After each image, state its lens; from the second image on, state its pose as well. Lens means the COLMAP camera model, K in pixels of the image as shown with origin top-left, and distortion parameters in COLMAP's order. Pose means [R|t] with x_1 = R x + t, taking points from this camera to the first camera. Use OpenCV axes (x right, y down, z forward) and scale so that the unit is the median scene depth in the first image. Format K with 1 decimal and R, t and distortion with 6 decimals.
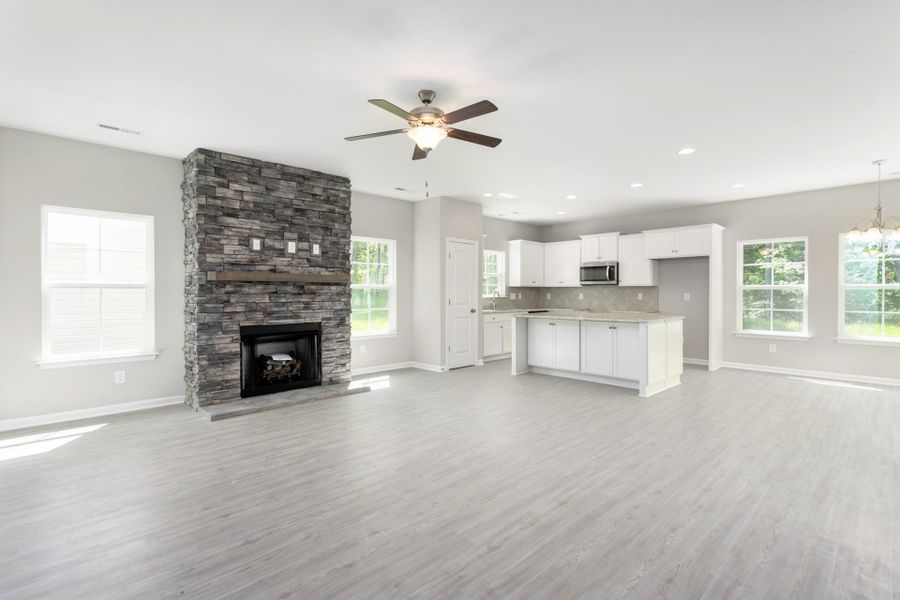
lens RADIAL K [[425.4, 0, 445.8], [0, 425.4, 296.0], [0, 0, 1]] dist [-0.001114, 0.000134]
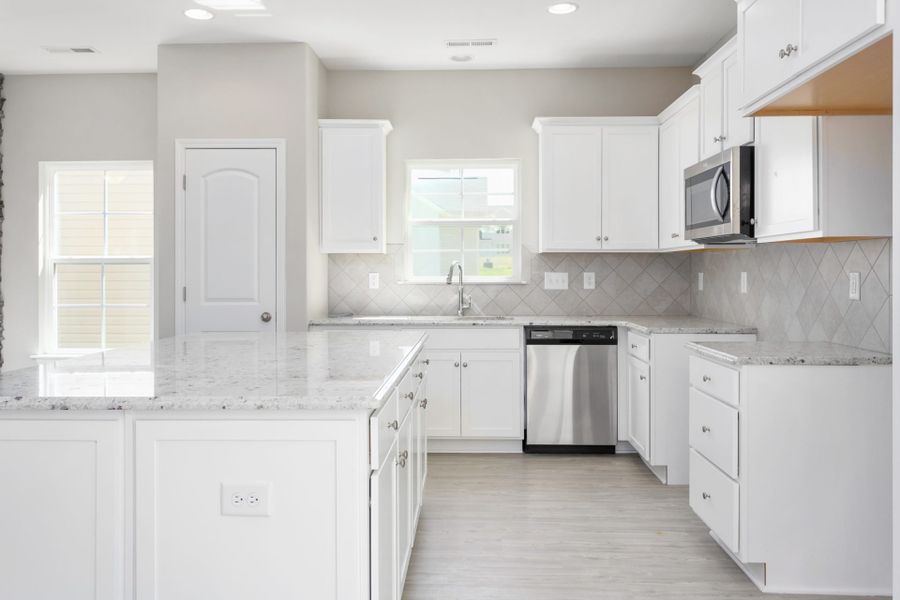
lens RADIAL K [[710.9, 0, 448.3], [0, 710.9, 270.3], [0, 0, 1]] dist [0.000089, 0.000339]
pose [[0.700386, -0.002710, -0.713759, 0.907608], [-0.002289, 0.999979, -0.006042, -0.006899], [0.713760, 0.005866, 0.700365, 0.915582]]
